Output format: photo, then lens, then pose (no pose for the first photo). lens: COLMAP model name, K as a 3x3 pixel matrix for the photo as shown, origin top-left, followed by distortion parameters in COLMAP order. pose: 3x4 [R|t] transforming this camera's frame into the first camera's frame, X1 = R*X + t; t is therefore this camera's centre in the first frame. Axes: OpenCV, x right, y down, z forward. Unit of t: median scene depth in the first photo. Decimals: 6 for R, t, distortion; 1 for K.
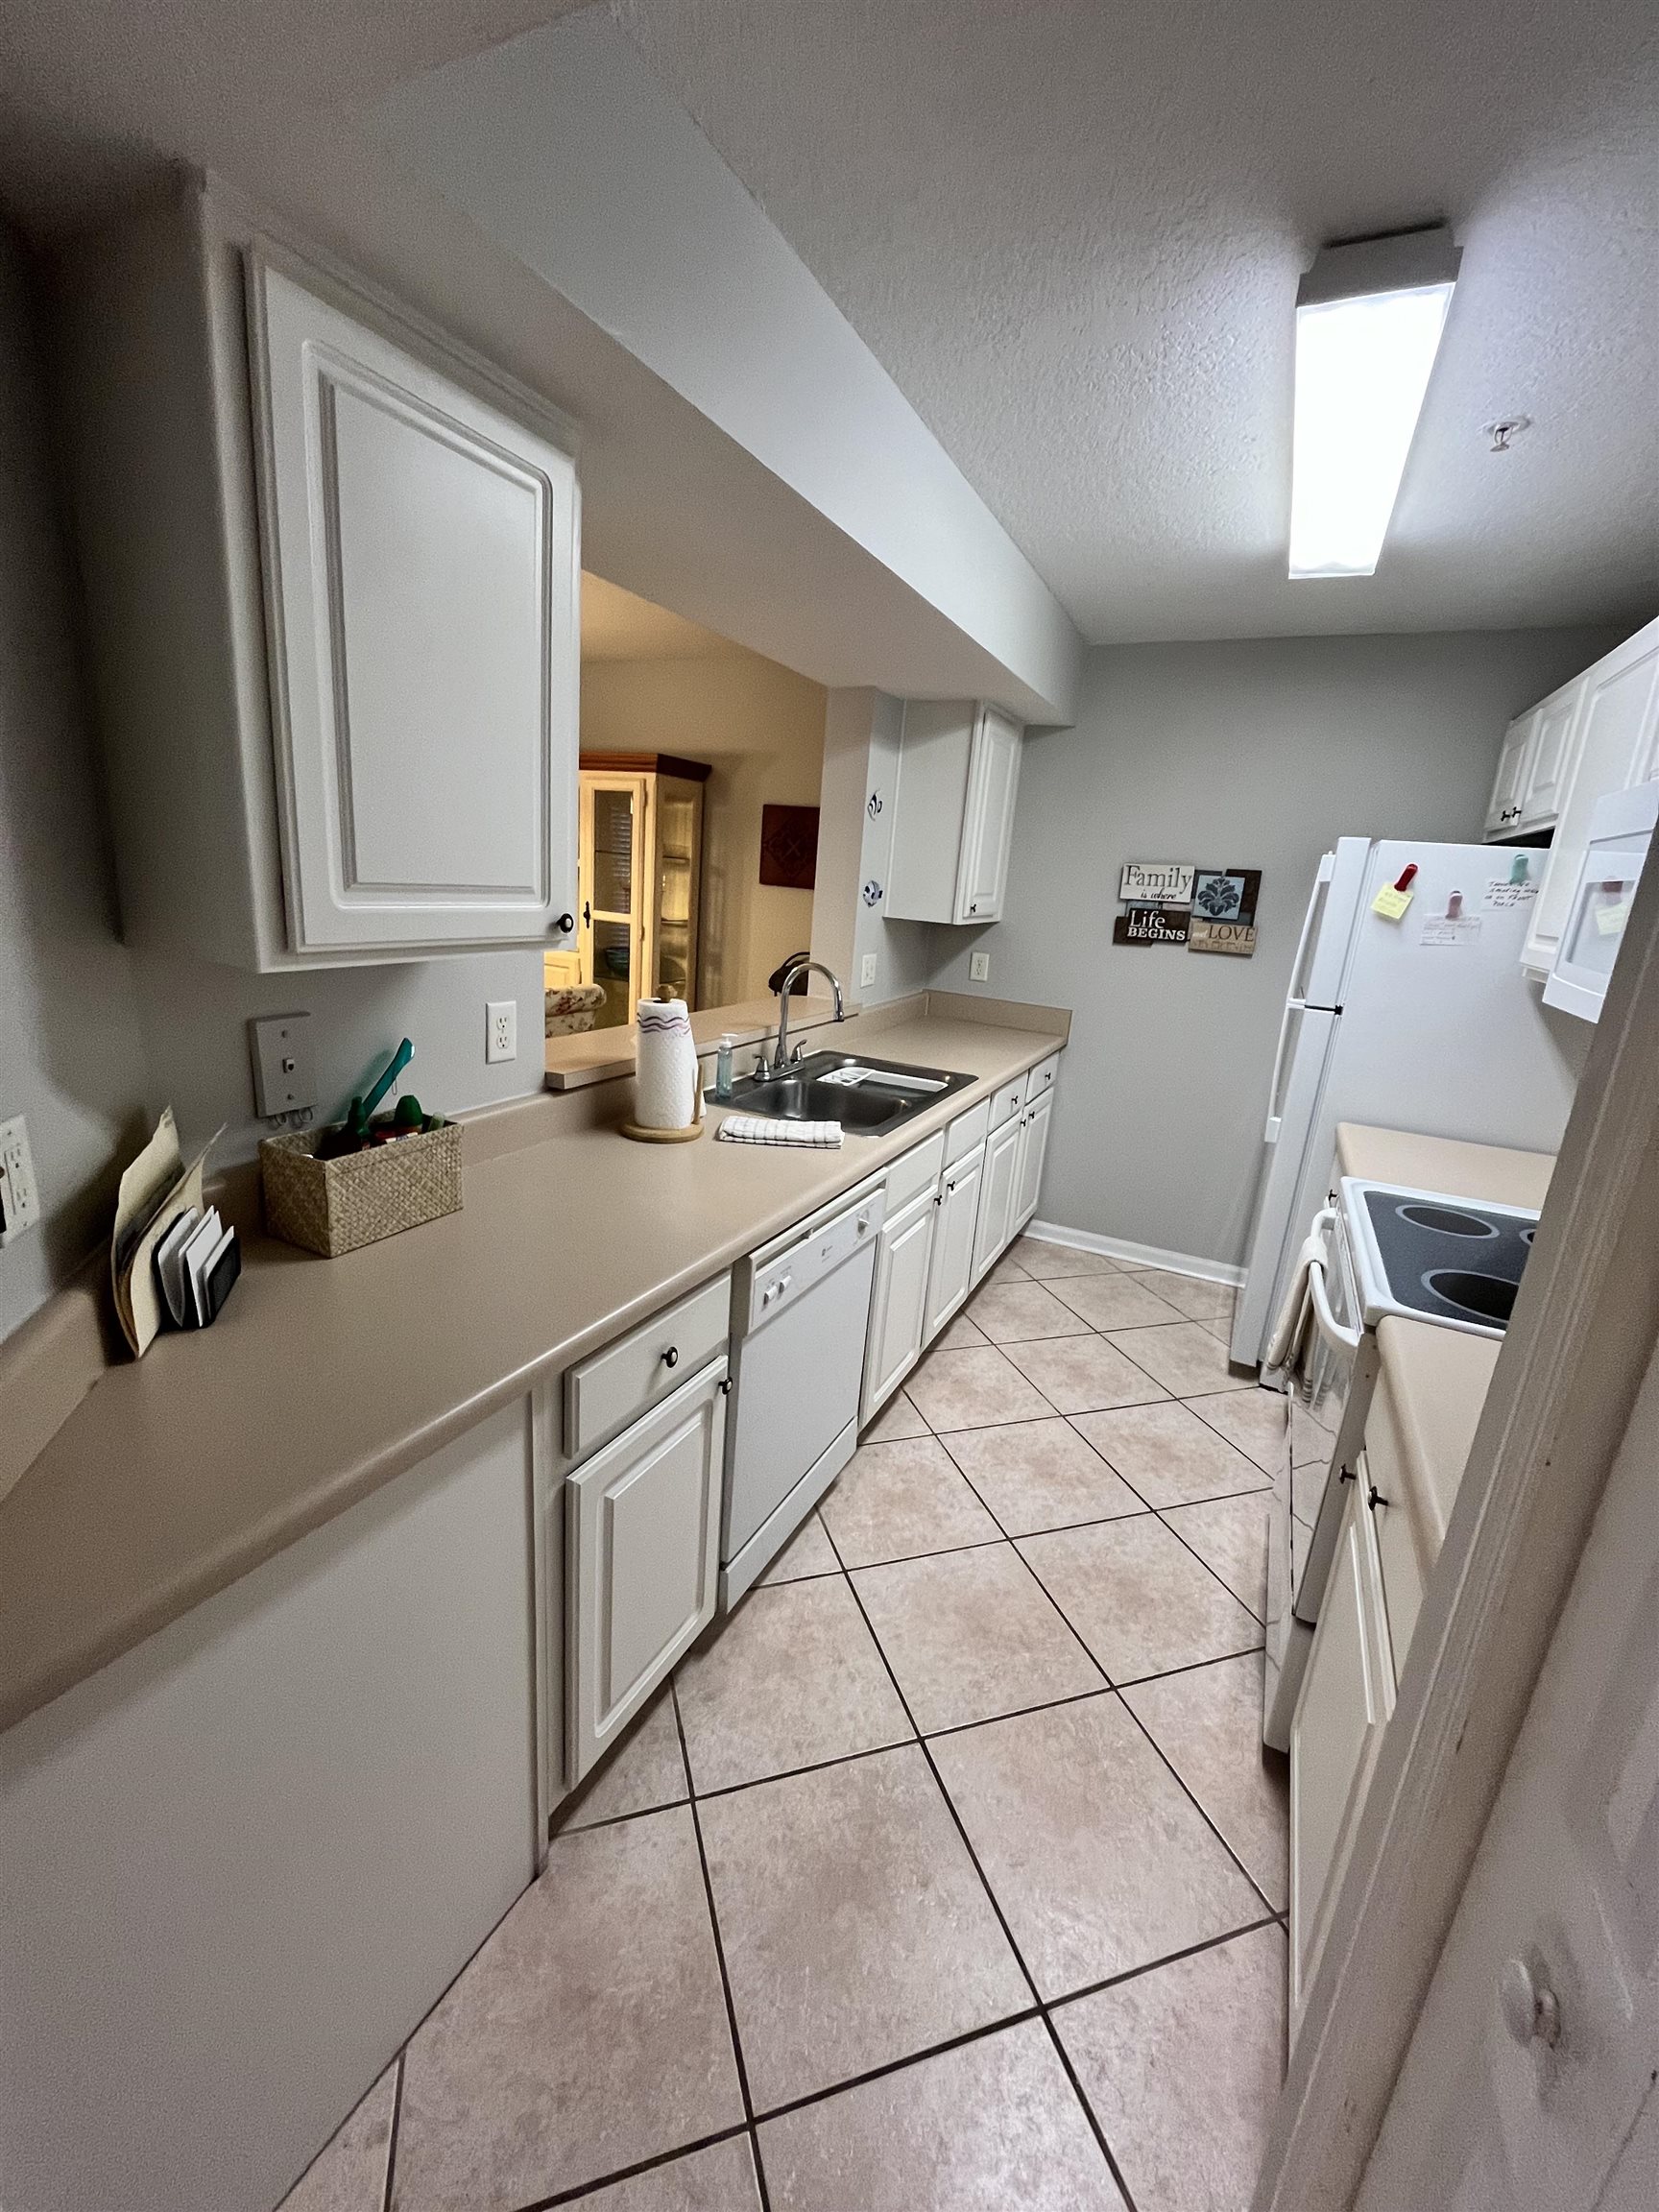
lens RADIAL K [[901.3, 0, 829.1], [0, 901.3, 1102.2], [0, 0, 1]] dist [-0.003506, -0.000310]
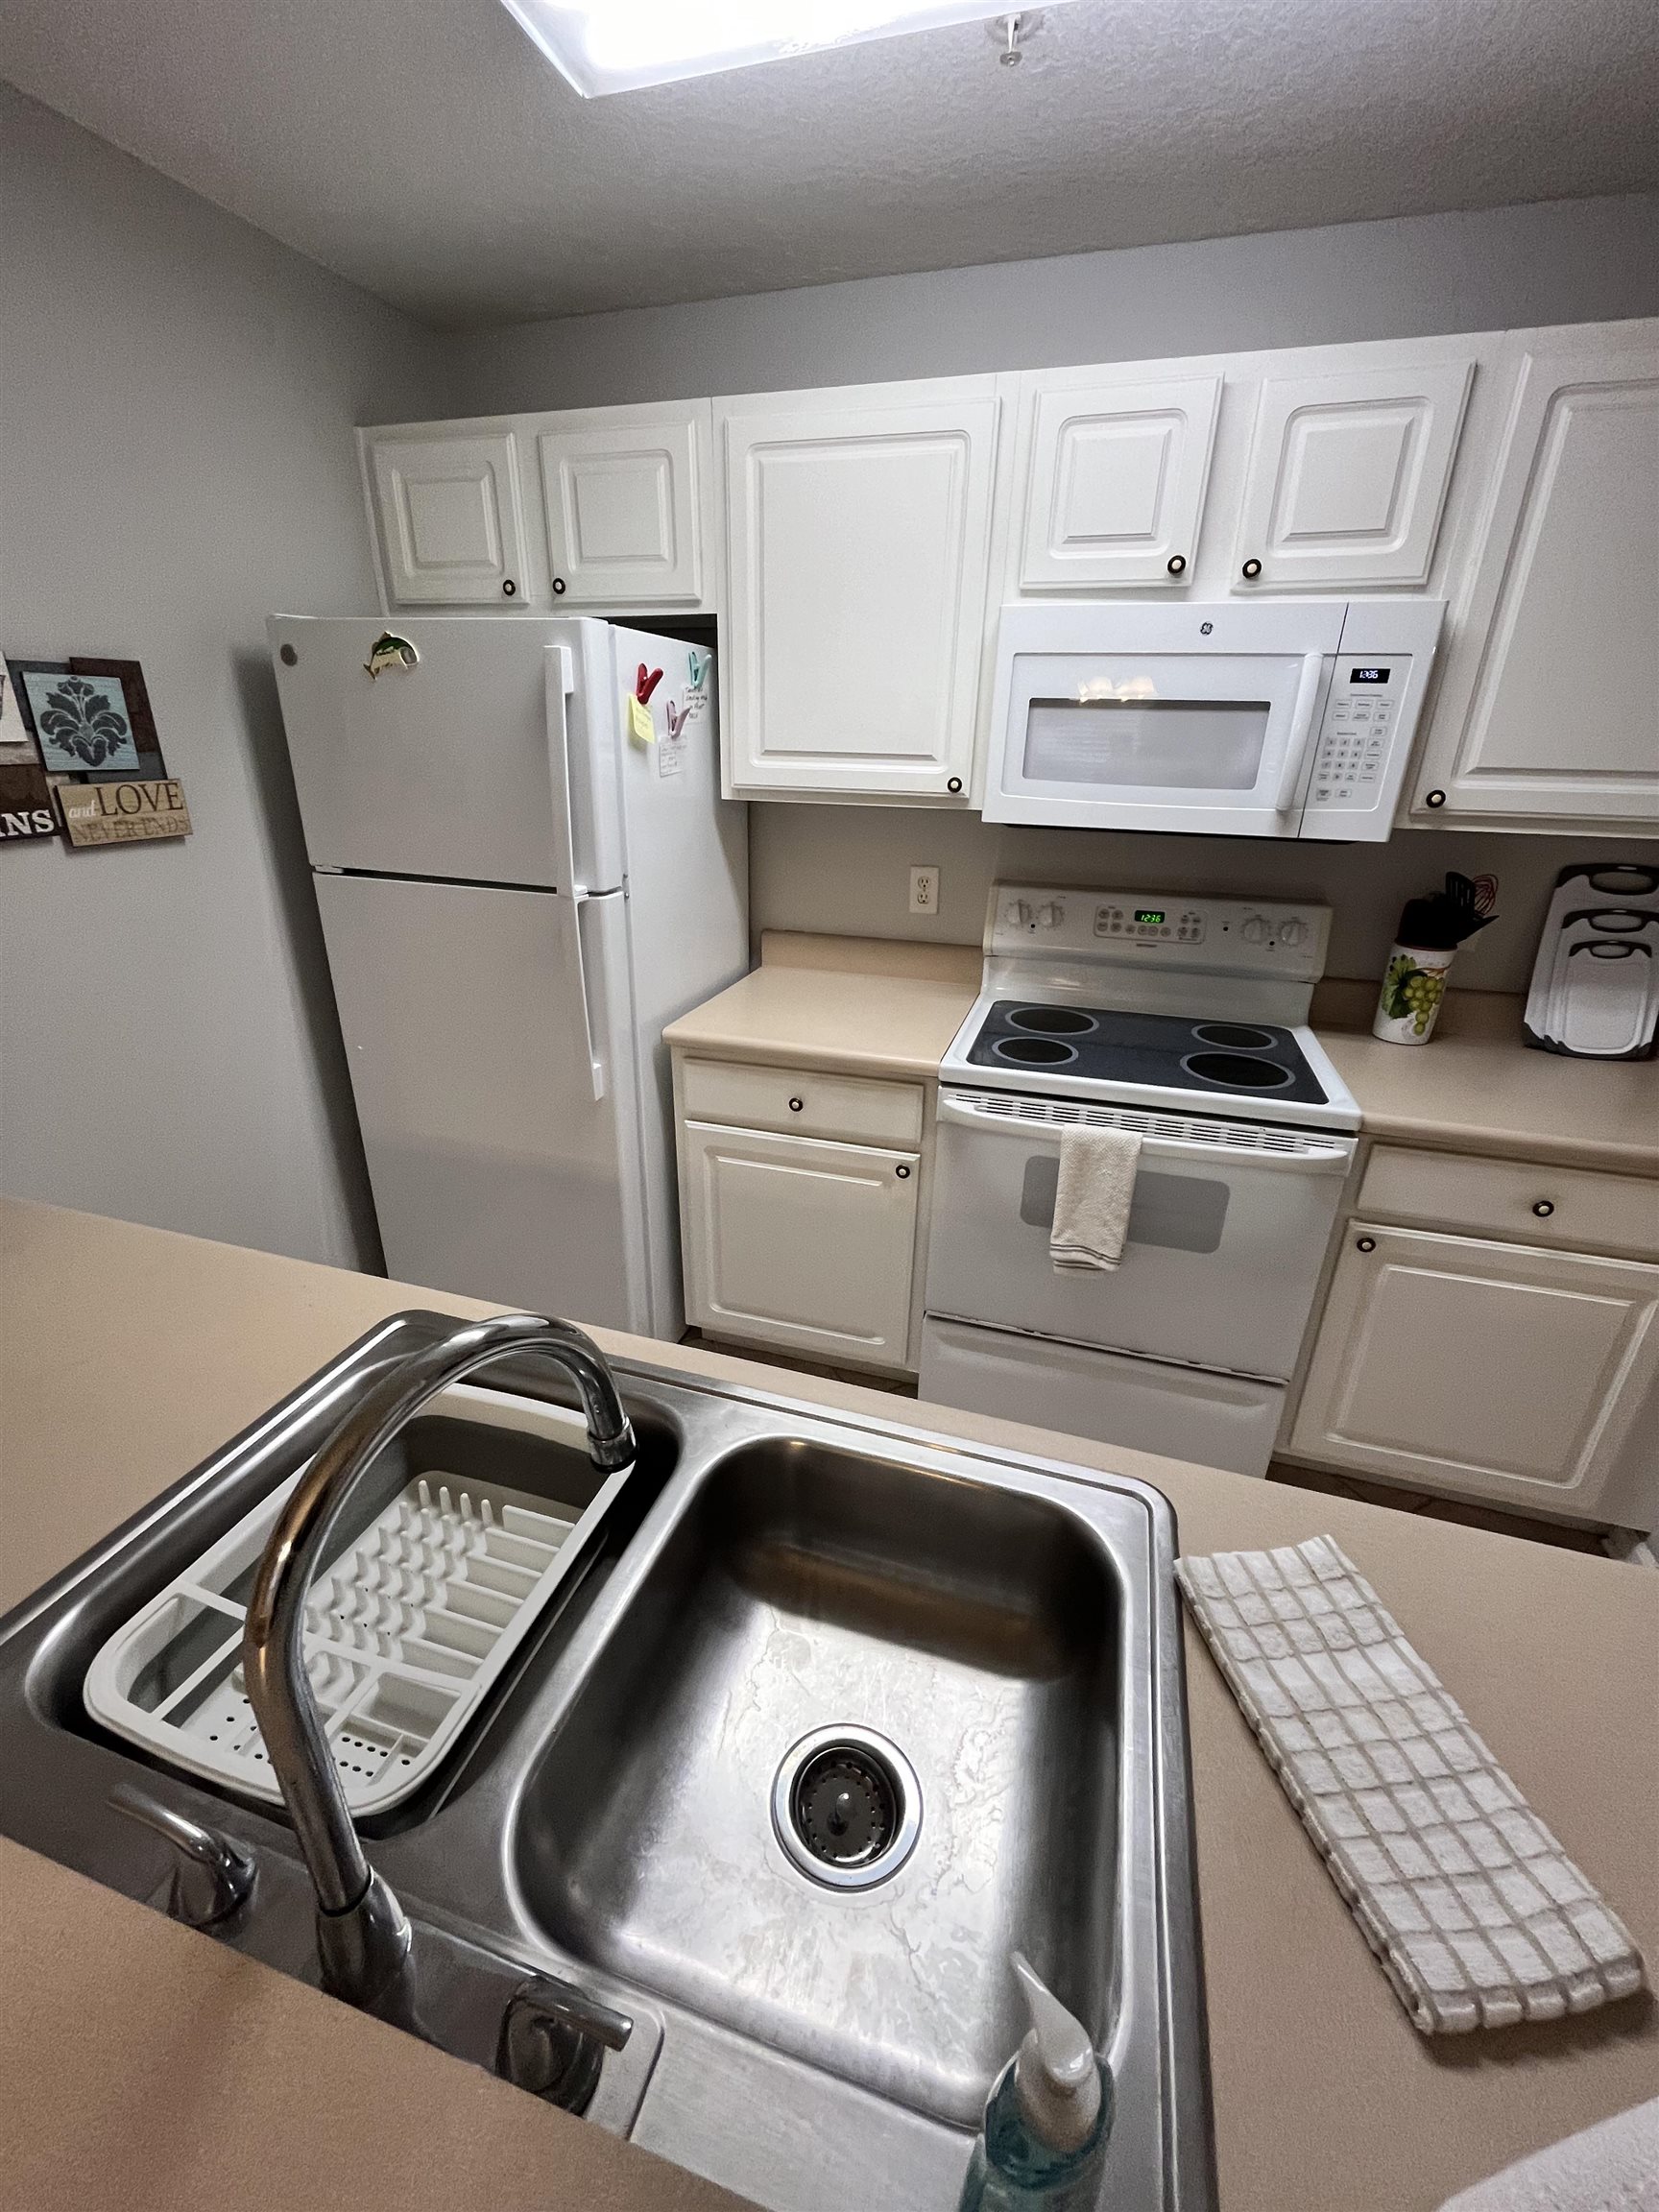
lens RADIAL K [[901.3, 0, 824.0], [0, 901.3, 1103.0], [0, 0, 1]] dist [-0.003506, -0.000310]
pose [[-0.150709, -0.443630, 0.883447, -0.113819], [0.225305, 0.854722, 0.467641, -0.191226], [-0.962561, 0.269522, -0.028862, 0.700899]]
